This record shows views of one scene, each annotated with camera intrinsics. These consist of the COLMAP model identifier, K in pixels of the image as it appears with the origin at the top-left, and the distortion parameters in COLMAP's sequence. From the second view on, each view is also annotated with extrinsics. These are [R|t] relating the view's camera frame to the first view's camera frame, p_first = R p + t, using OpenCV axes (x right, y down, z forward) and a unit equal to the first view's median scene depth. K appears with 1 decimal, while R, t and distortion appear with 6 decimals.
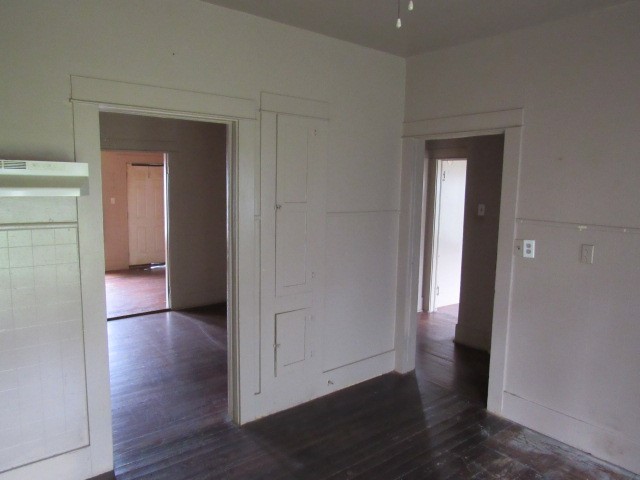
lens RADIAL K [[452.5, 0, 320.0], [0, 452.5, 240.0], [0, 0, 1]] dist [-0.082467, 0.001372]
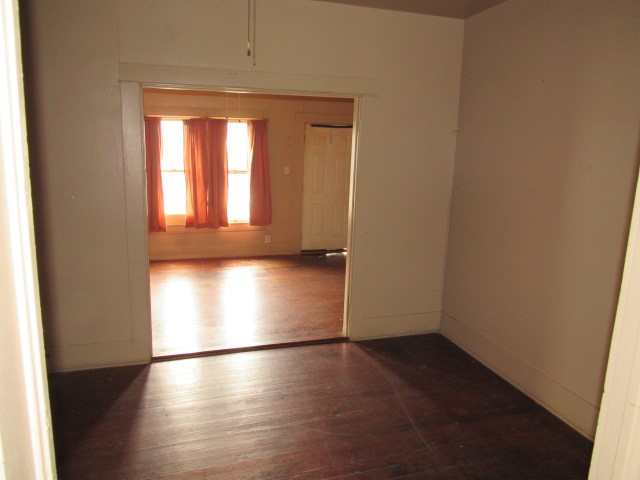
lens RADIAL K [[465.4, 0, 320.0], [0, 465.4, 240.0], [0, 0, 1]] dist [-0.007946, 0.001587]
pose [[0.926817, 0.086340, -0.365454, -0.086374], [-0.058859, 0.994581, 0.085703, -0.038285], [0.370873, -0.057920, 0.926876, 0.225267]]
